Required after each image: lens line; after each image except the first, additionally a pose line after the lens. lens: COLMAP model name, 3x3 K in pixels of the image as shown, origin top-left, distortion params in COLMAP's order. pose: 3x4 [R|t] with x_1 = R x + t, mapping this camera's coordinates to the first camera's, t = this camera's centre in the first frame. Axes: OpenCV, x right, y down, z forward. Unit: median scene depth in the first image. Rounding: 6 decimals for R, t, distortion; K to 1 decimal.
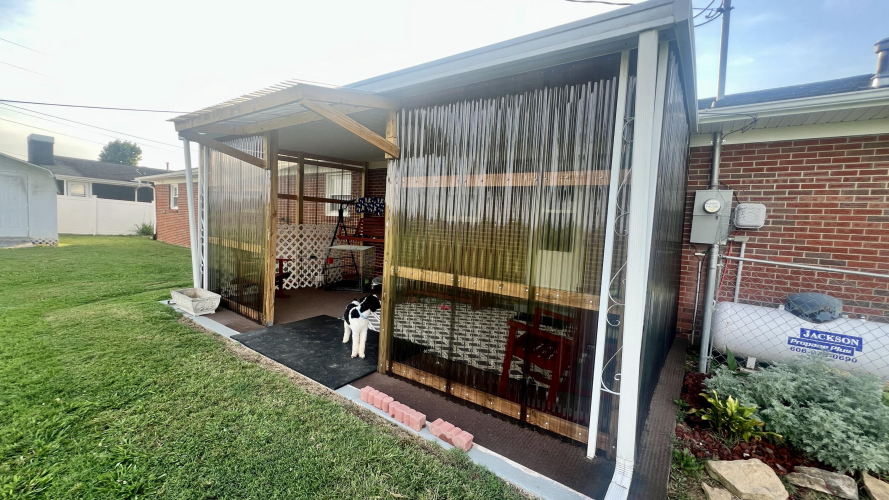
lens RADIAL K [[360.9, 0, 441.1], [0, 360.9, 247.7], [0, 0, 1]] dist [0.002209, 0.000149]
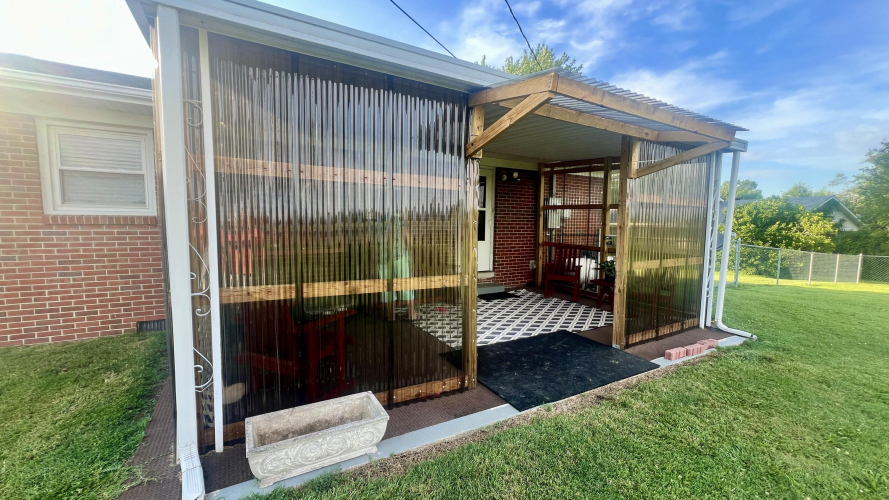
lens RADIAL K [[346.9, 0, 444.4], [0, 346.9, 254.4], [0, 0, 1]] dist [-0.002977, -0.000136]
pose [[0.435174, -0.132342, 0.890567, -1.164090], [0.082570, 0.990836, 0.106895, -0.125065], [-0.896552, 0.027016, 0.442113, 0.812518]]
